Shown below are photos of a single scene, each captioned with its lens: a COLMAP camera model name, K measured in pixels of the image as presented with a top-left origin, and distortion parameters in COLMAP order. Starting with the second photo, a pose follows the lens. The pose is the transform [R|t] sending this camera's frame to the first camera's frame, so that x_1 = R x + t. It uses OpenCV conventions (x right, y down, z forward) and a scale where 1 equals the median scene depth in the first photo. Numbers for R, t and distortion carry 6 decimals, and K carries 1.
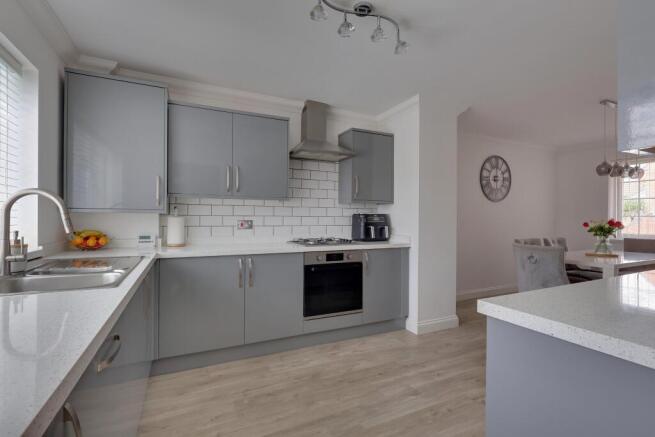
lens RADIAL K [[302.4, 0, 326.0], [0, 302.4, 220.8], [0, 0, 1]] dist [0.004572, -0.000393]
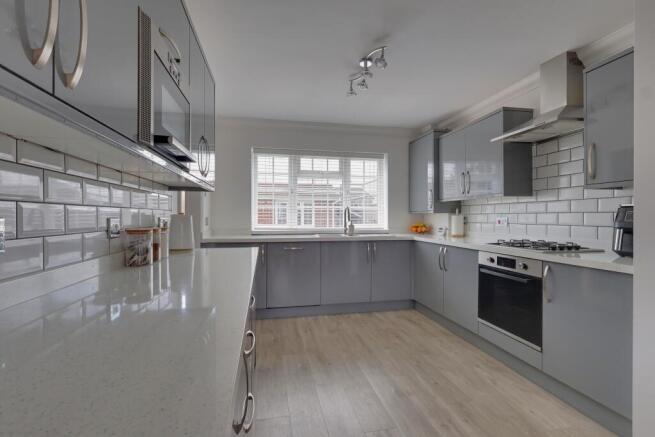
lens RADIAL K [[302.4, 0, 326.2], [0, 302.4, 217.4], [0, 0, 1]] dist [0.004572, -0.000393]
pose [[-0.244365, -0.002458, -0.969680, 0.931319], [-0.005399, 0.999985, -0.001174, 0.001581], [0.969668, 0.004949, -0.244374, 0.720197]]
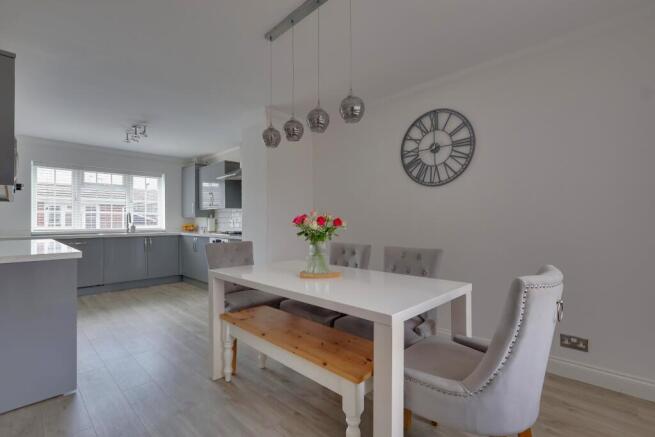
lens RADIAL K [[302.4, 0, 325.0], [0, 302.4, 219.3], [0, 0, 1]] dist [0.004572, -0.000393]
pose [[0.344569, -0.010275, -0.938705, 1.730338], [0.001903, 0.999946, -0.010247, 0.015292], [0.938759, 0.001745, 0.344570, 0.963820]]
